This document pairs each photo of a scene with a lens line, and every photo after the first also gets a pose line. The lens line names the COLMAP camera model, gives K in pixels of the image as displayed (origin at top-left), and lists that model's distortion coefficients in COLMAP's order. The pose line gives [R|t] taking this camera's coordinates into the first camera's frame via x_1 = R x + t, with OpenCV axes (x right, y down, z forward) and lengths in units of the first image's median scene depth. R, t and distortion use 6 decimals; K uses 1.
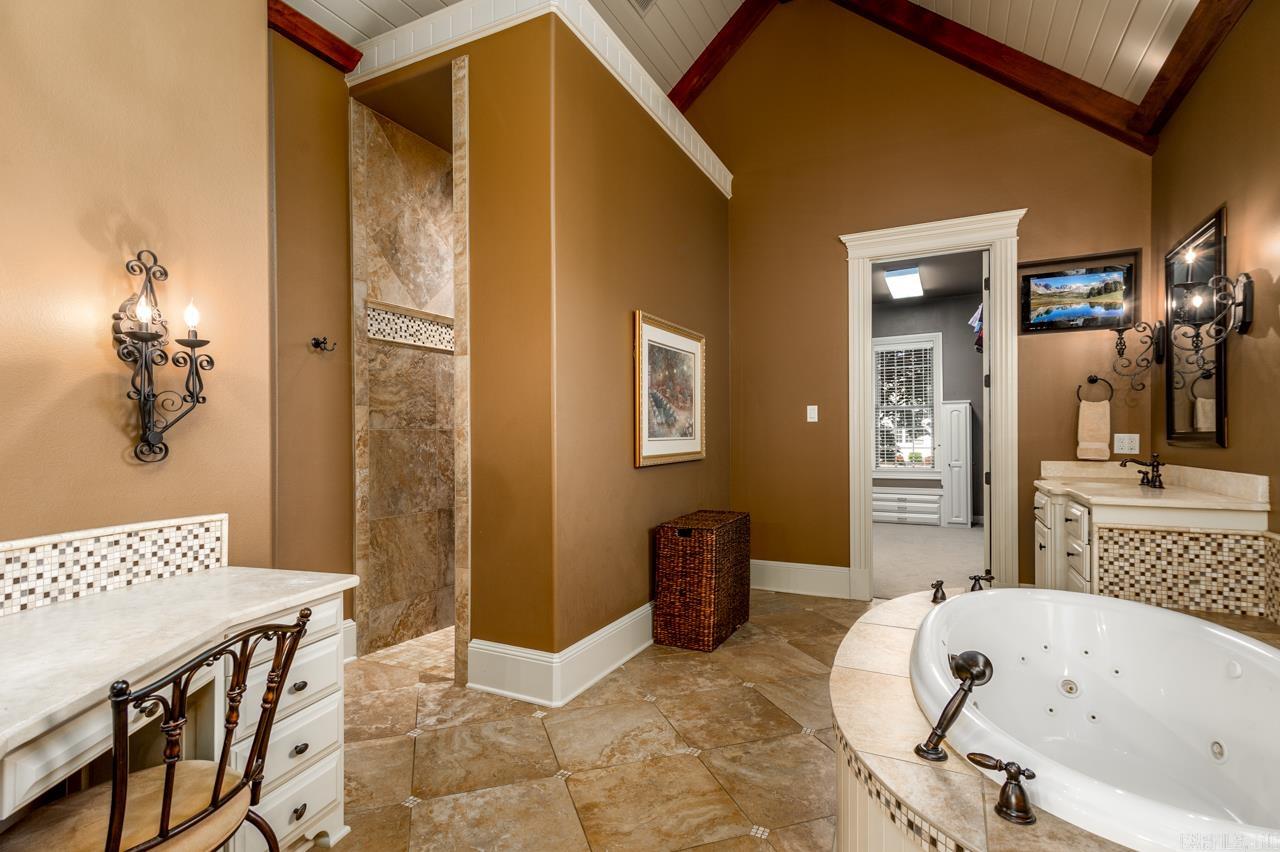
lens RADIAL K [[623.0, 0, 635.5], [0, 623.0, 433.1], [0, 0, 1]] dist [0.003627, 0.000331]
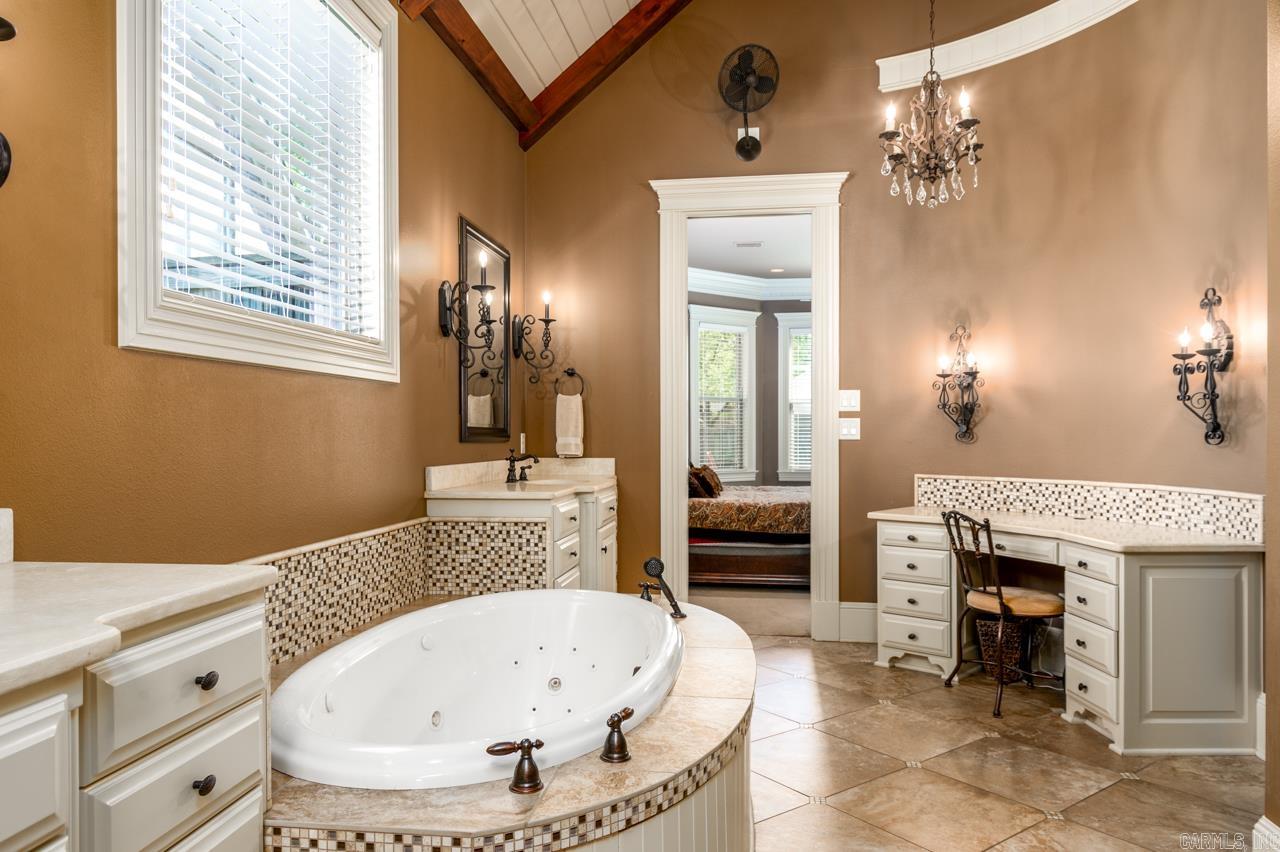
lens RADIAL K [[885.5, 0, 641.3], [0, 885.5, 431.0], [0, 0, 1]] dist [-0.000201, 0.000061]
pose [[-0.945544, 0.004481, -0.325462, 0.911094], [0.006514, 0.999965, -0.005157, 0.017135], [0.325428, -0.006997, -0.945541, 2.188999]]
